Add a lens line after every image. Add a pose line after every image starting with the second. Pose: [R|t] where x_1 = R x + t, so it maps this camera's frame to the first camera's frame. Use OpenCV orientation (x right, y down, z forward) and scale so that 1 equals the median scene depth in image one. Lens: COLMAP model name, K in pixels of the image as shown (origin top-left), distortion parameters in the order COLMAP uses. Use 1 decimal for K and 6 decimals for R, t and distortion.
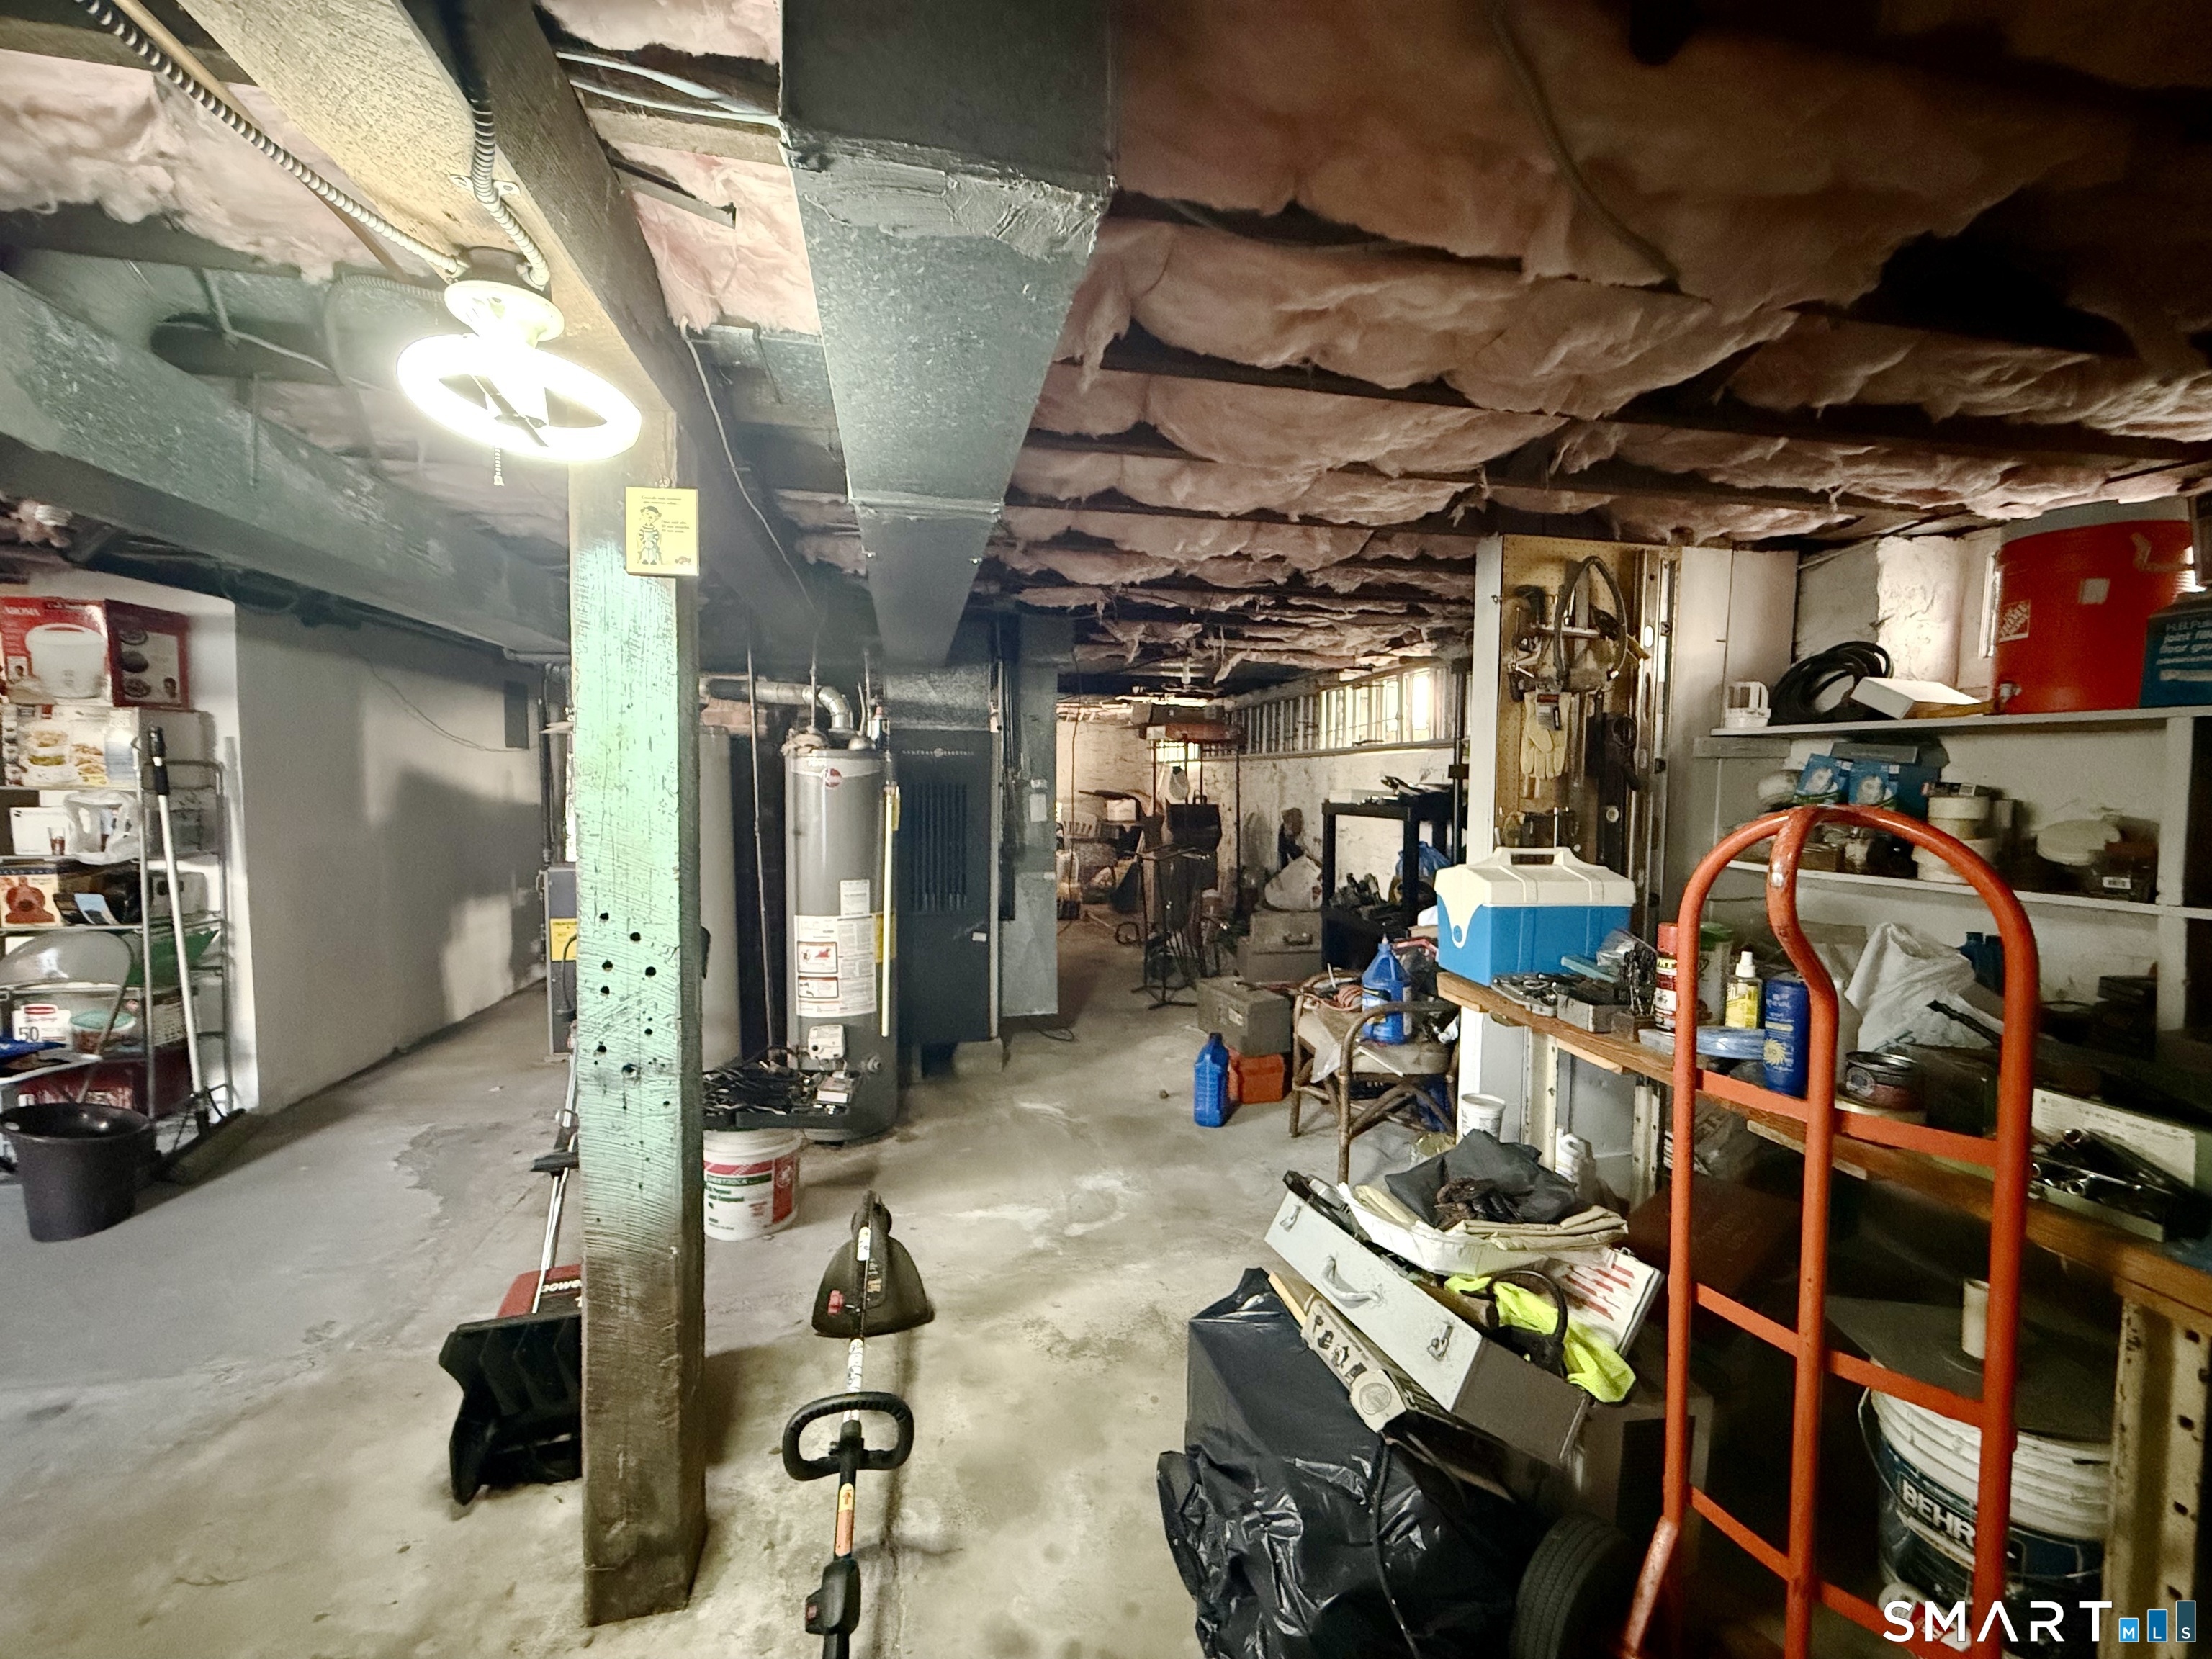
lens RADIAL K [[889.8, 0, 1098.0], [0, 889.8, 825.0], [0, 0, 1]] dist [0.001818, -0.000541]
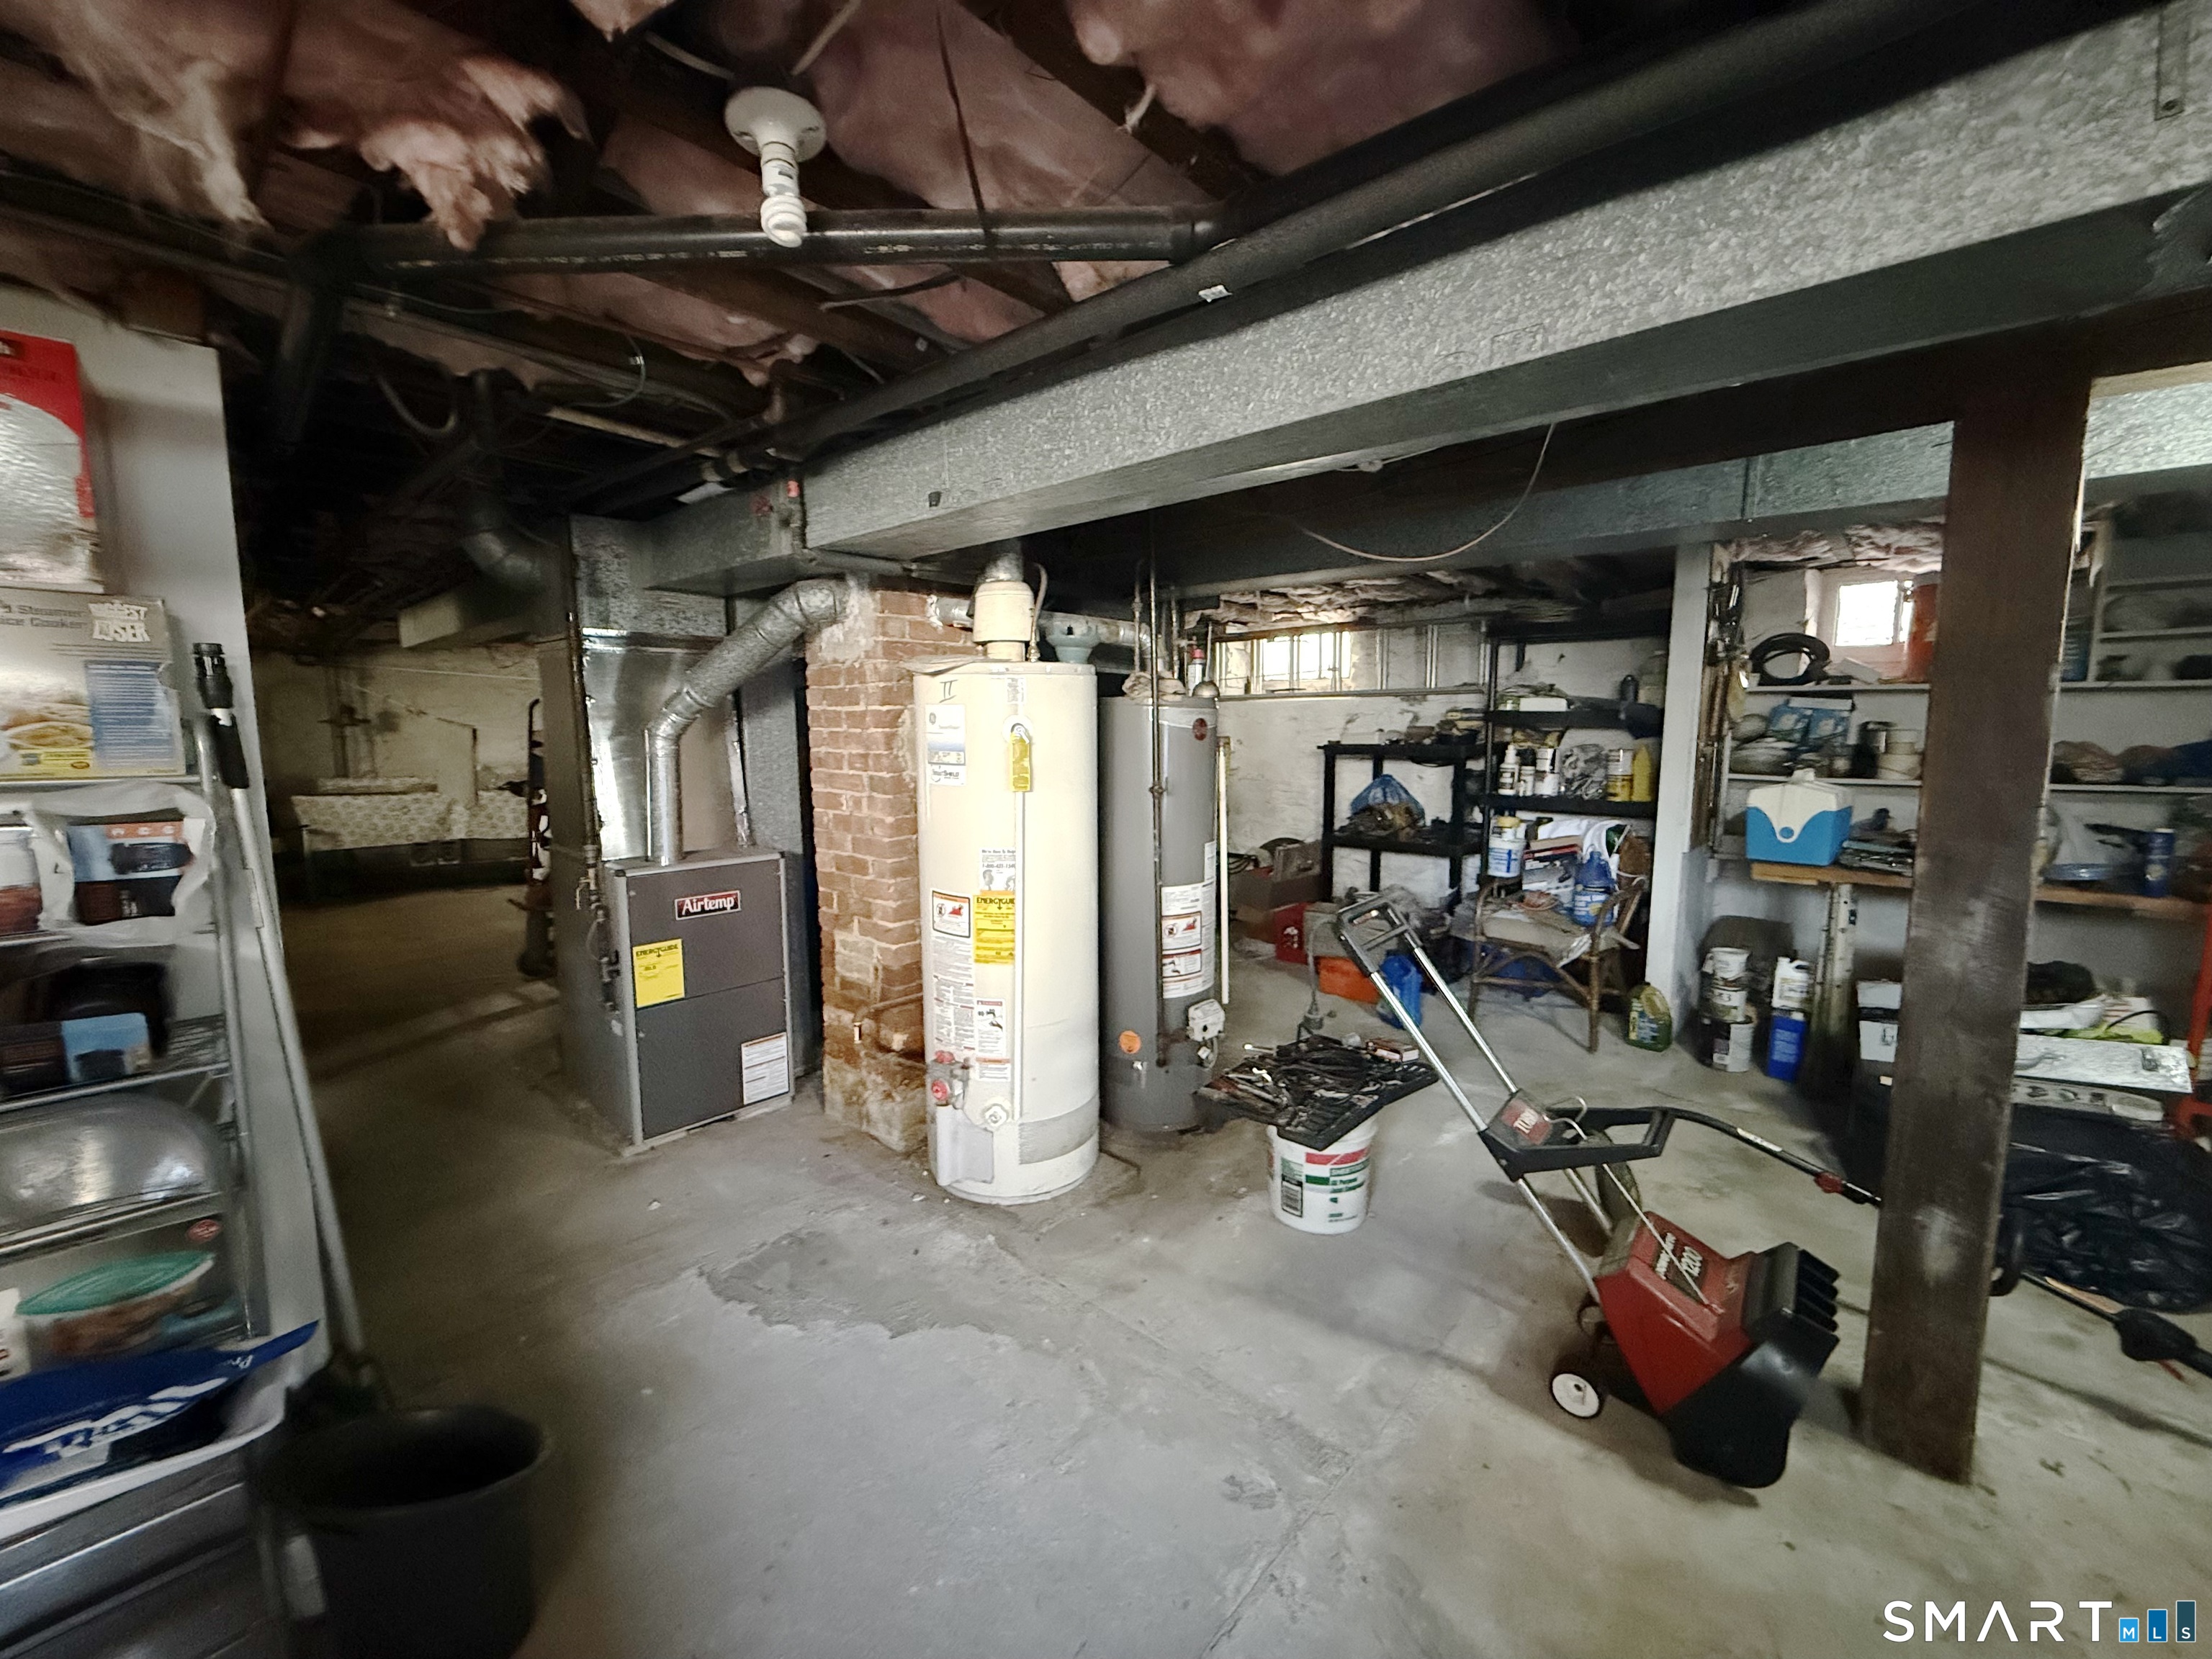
lens RADIAL K [[889.8, 0, 1099.4], [0, 889.8, 826.3], [0, 0, 1]] dist [0.001818, -0.000541]
pose [[0.817045, -0.077640, 0.571323, -0.974641], [0.041015, 0.996208, 0.076725, -0.030997], [-0.575113, -0.039255, 0.817131, 0.352351]]
